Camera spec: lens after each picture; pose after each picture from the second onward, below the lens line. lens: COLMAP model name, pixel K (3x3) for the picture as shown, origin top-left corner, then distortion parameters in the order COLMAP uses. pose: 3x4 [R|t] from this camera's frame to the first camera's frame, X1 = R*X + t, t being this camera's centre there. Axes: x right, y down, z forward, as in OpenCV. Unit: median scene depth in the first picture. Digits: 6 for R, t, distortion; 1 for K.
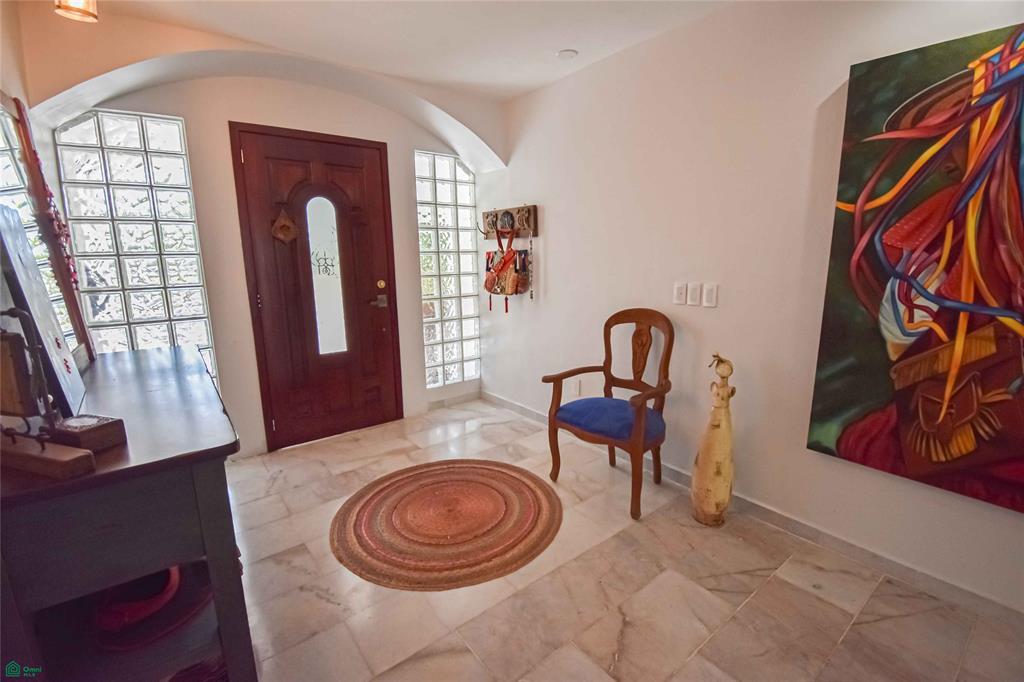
lens RADIAL K [[452.9, 0, 511.8], [0, 452.9, 337.4], [0, 0, 1]] dist [0.002757, -0.009239]
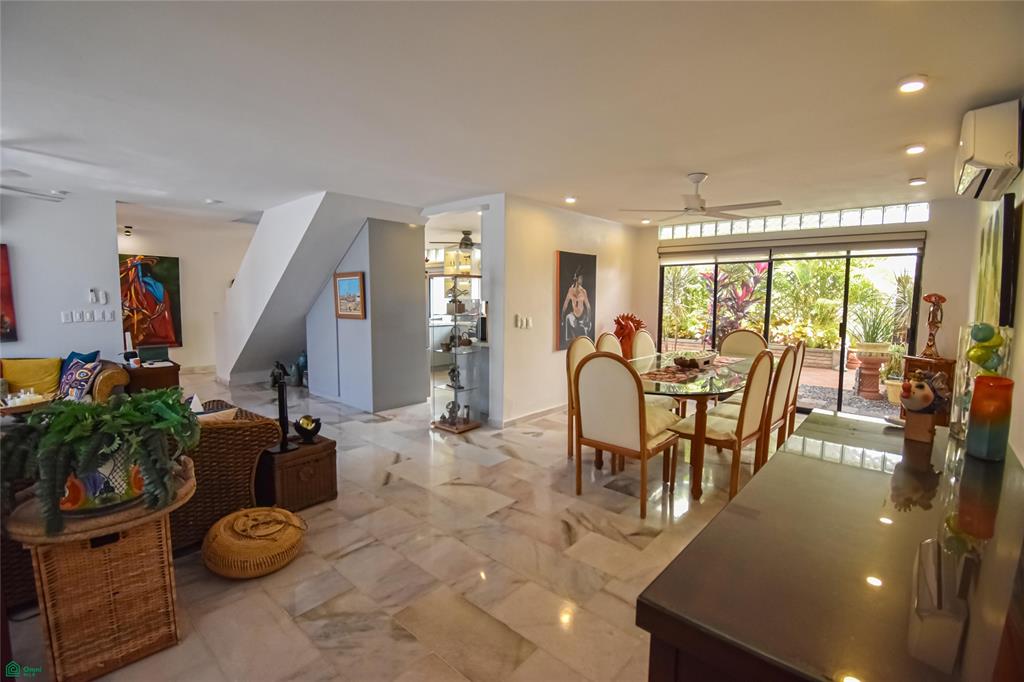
lens RADIAL K [[452.9, 0, 497.3], [0, 452.9, 340.0], [0, 0, 1]] dist [0.002757, -0.009239]
pose [[-0.164806, -0.087051, 0.982477, -4.279519], [0.170554, 0.978578, 0.115315, 0.355589], [-0.971468, 0.186570, -0.146429, -1.926938]]
